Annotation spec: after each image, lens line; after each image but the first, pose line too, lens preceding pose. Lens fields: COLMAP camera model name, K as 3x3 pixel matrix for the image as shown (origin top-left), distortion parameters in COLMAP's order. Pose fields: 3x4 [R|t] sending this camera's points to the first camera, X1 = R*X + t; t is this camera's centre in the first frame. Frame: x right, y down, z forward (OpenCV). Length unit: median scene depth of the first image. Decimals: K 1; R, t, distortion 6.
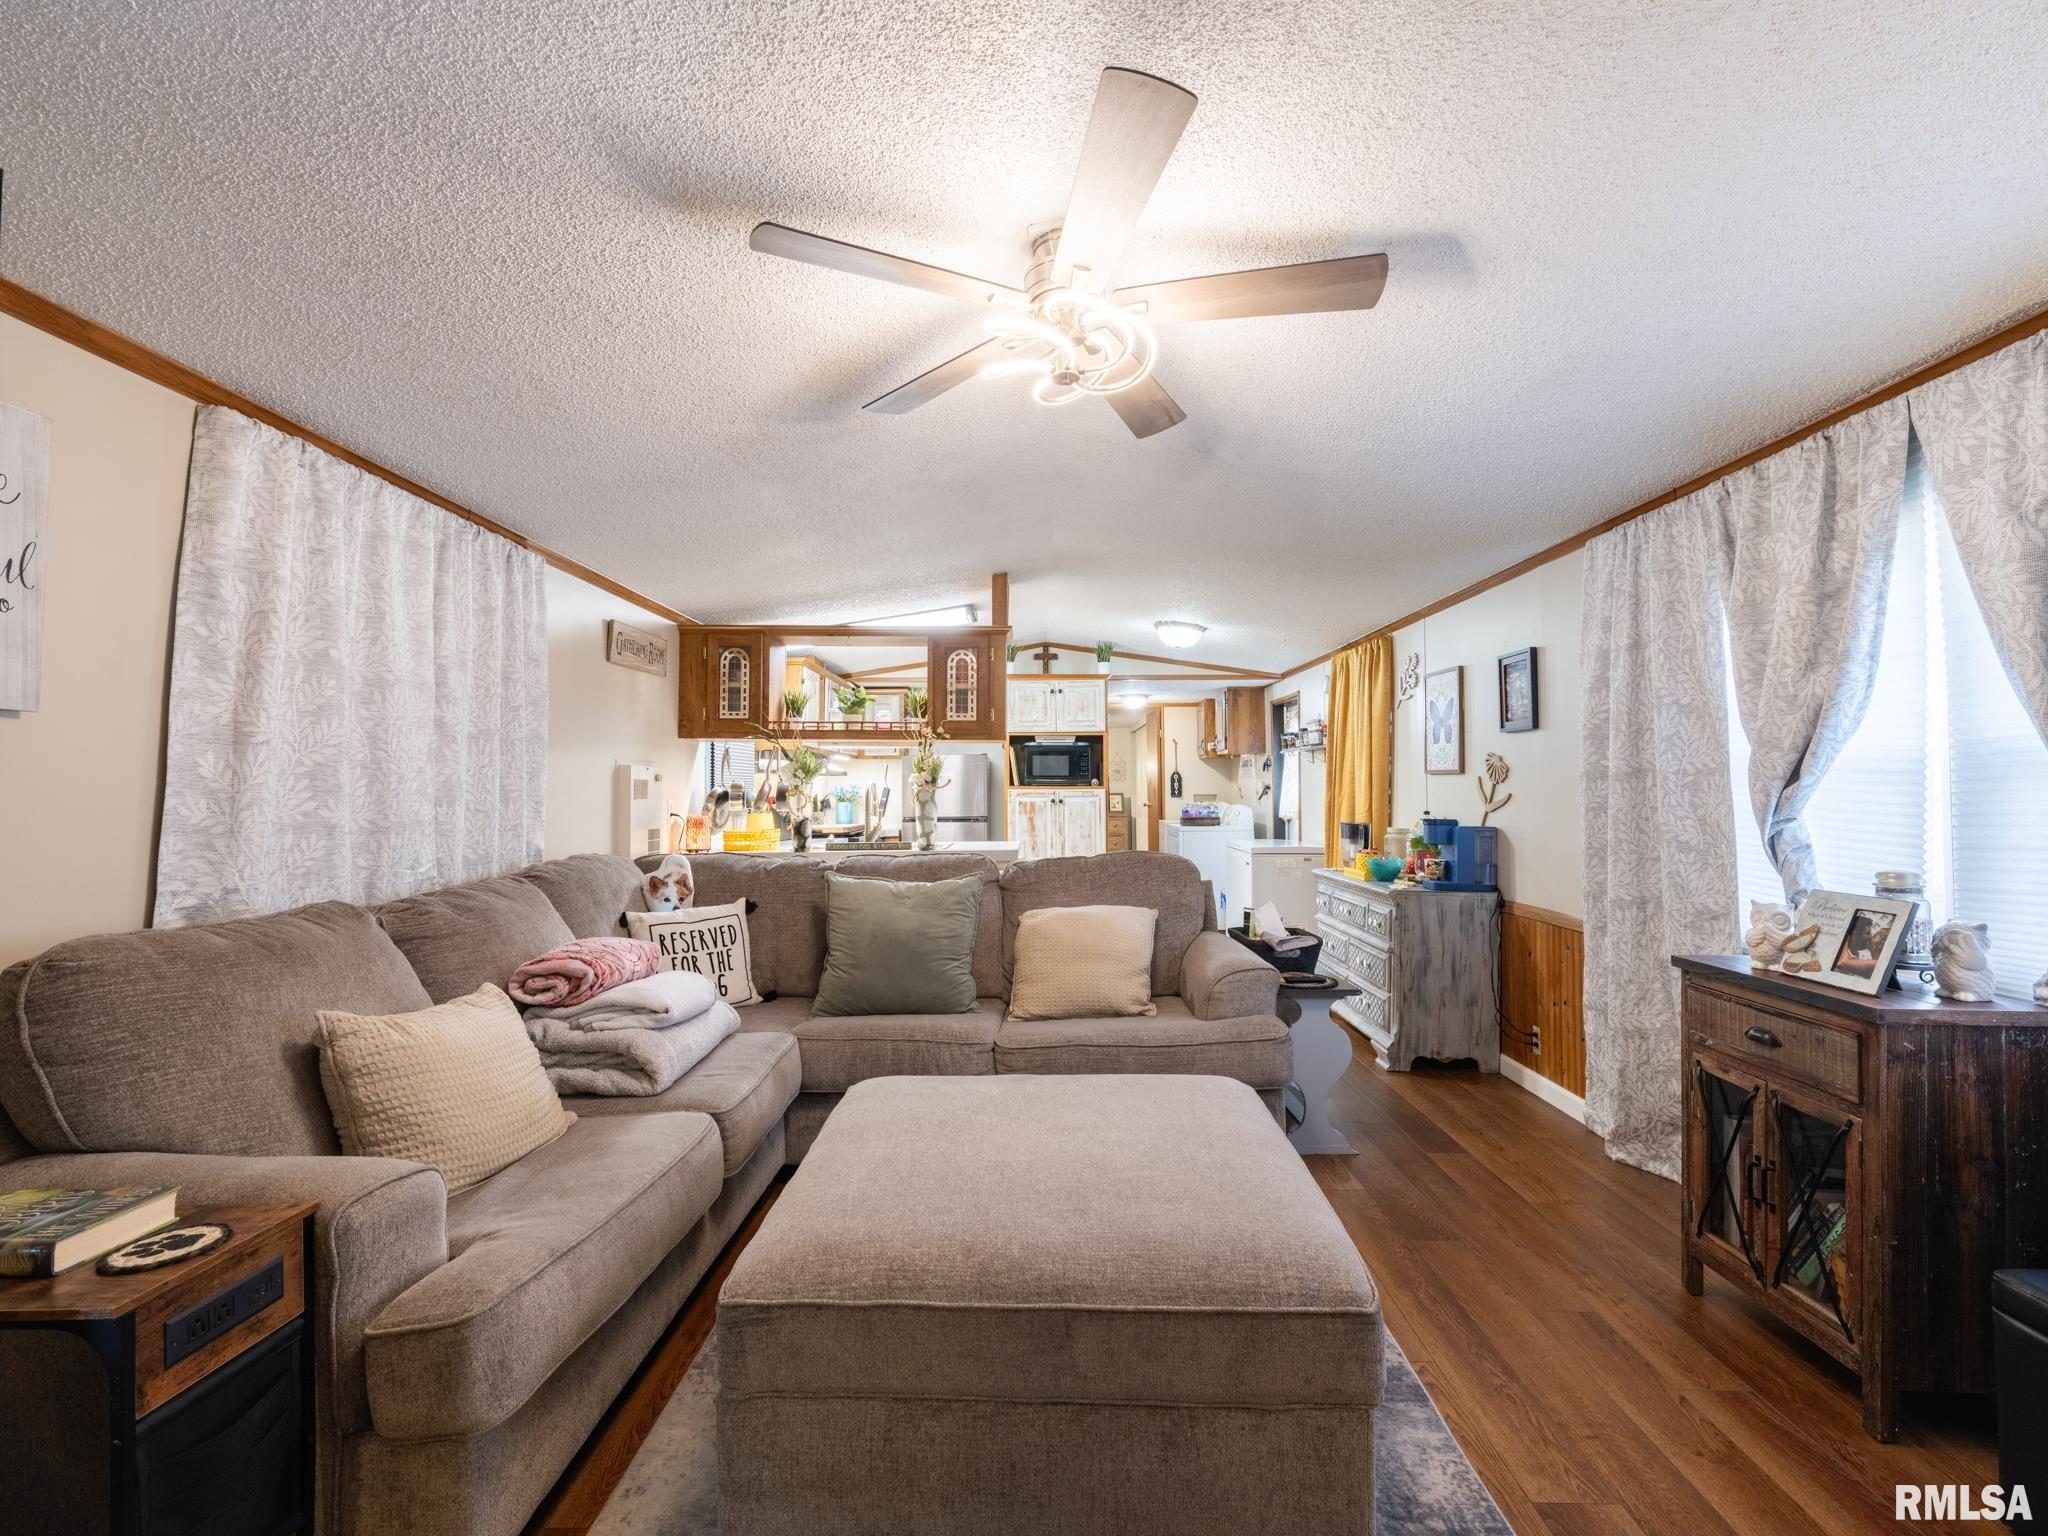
lens RADIAL K [[931.5, 0, 1021.6], [0, 931.5, 763.0], [0, 0, 1]] dist [-0.003996, 0.002114]
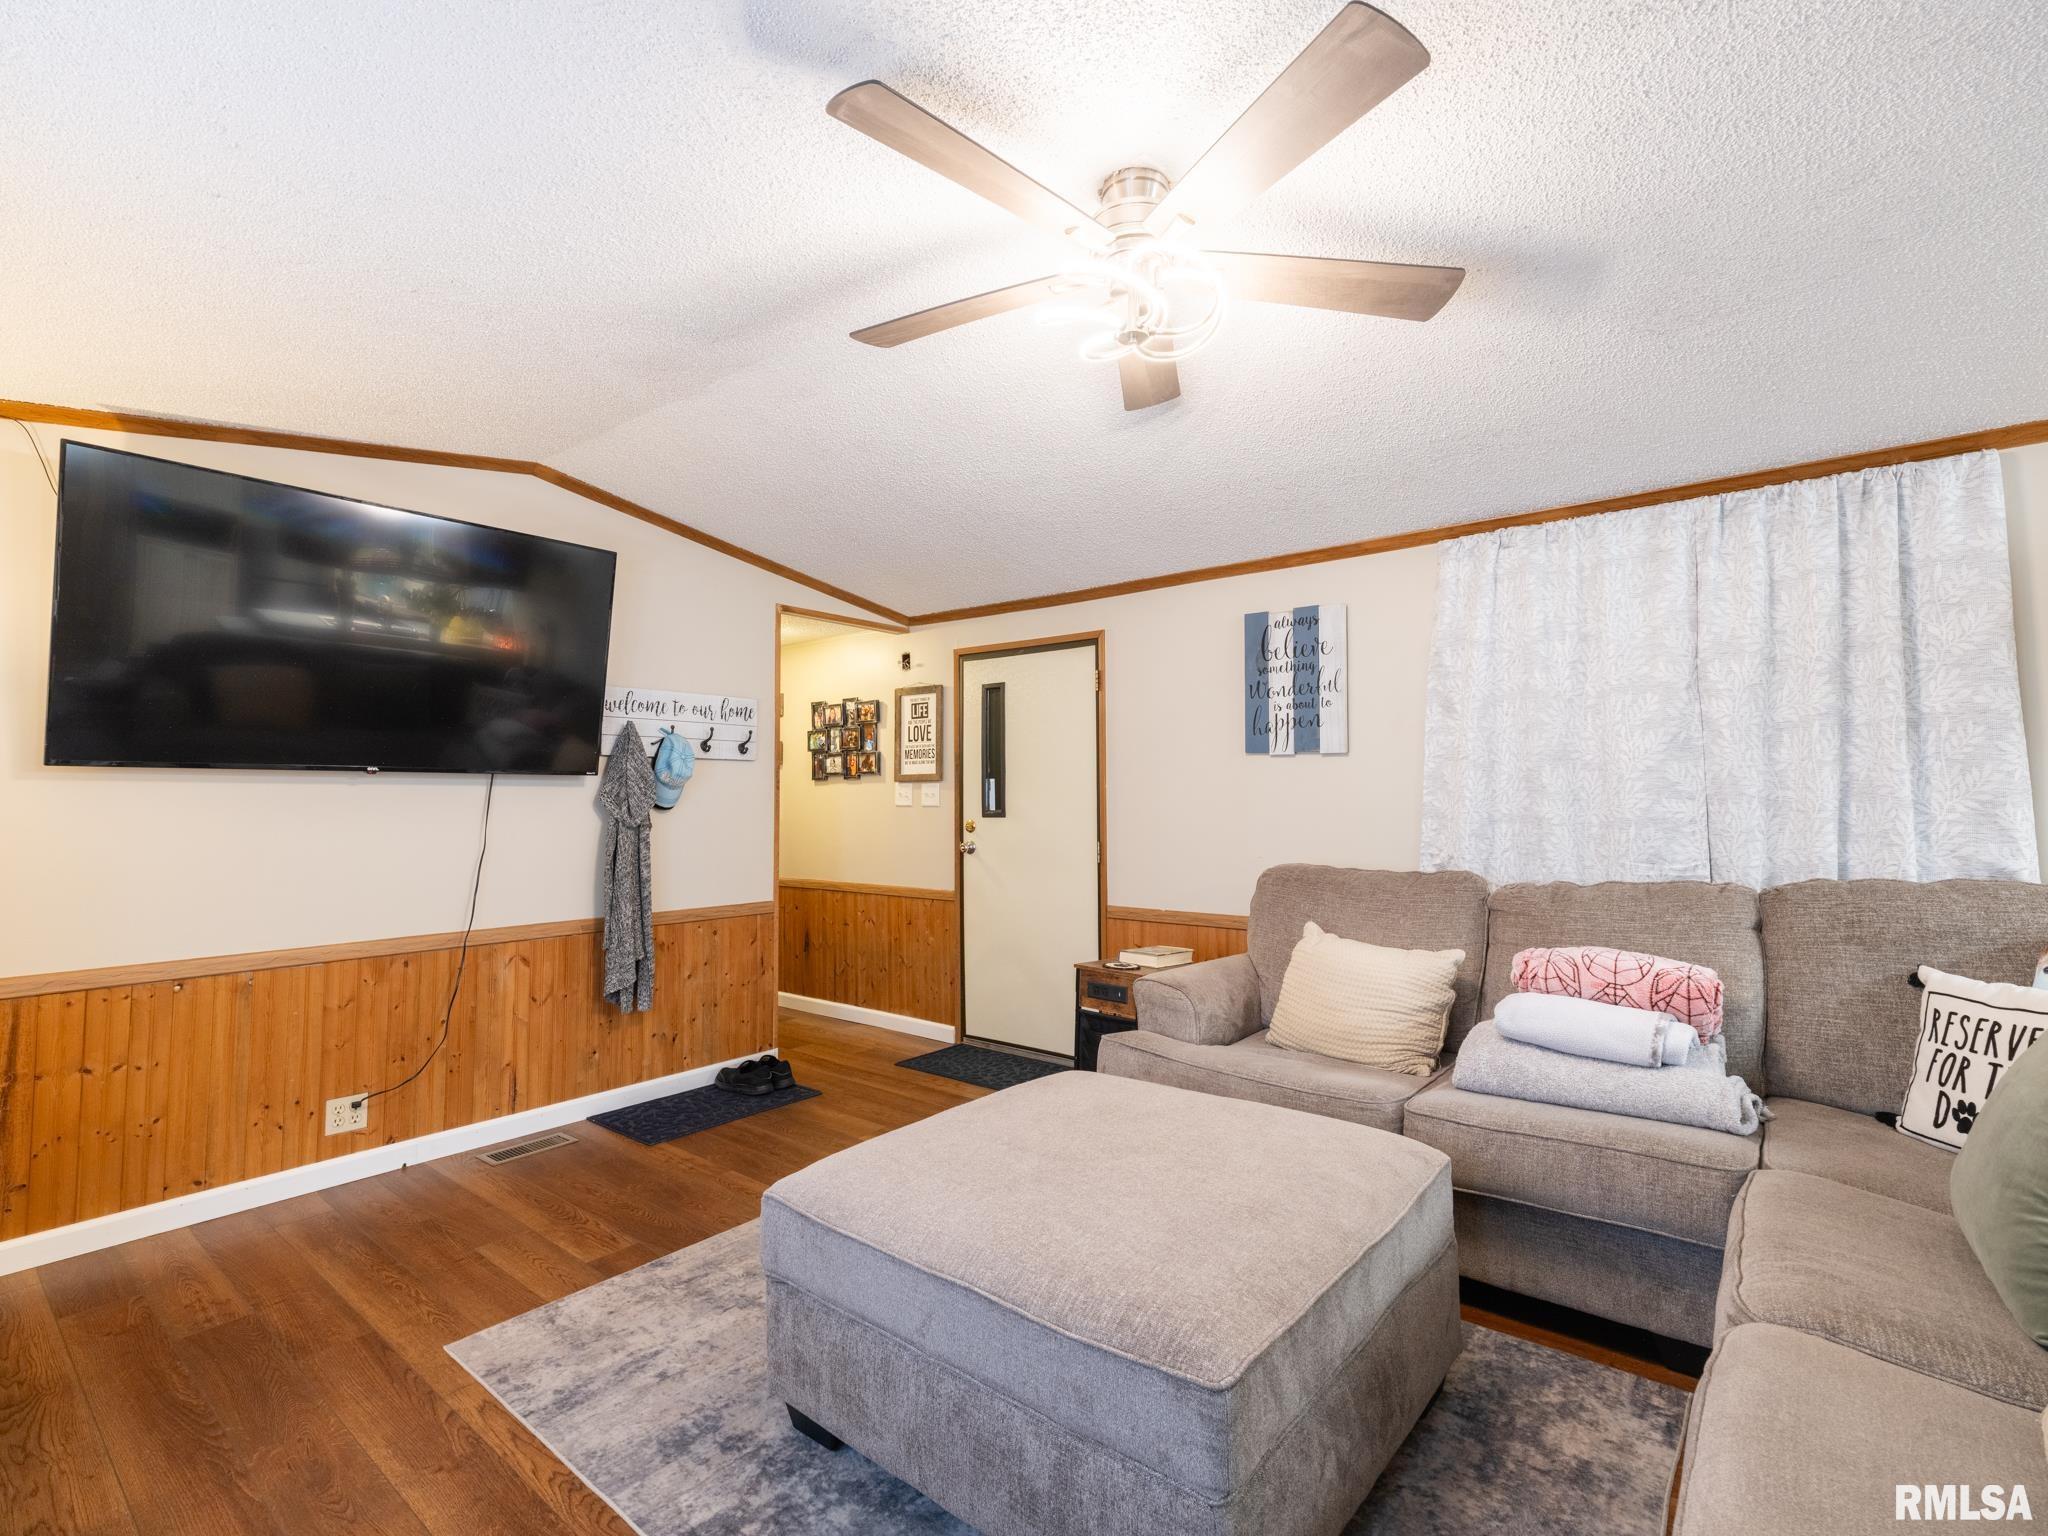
lens RADIAL K [[946.9, 0, 1015.5], [0, 946.9, 762.4], [0, 0, 1]] dist [0.000724, 0.001495]
pose [[-0.617255, -0.022489, -0.786442, 0.523280], [0.033503, 0.997933, -0.054832, 0.028710], [0.786050, -0.060193, -0.615226, 0.911969]]
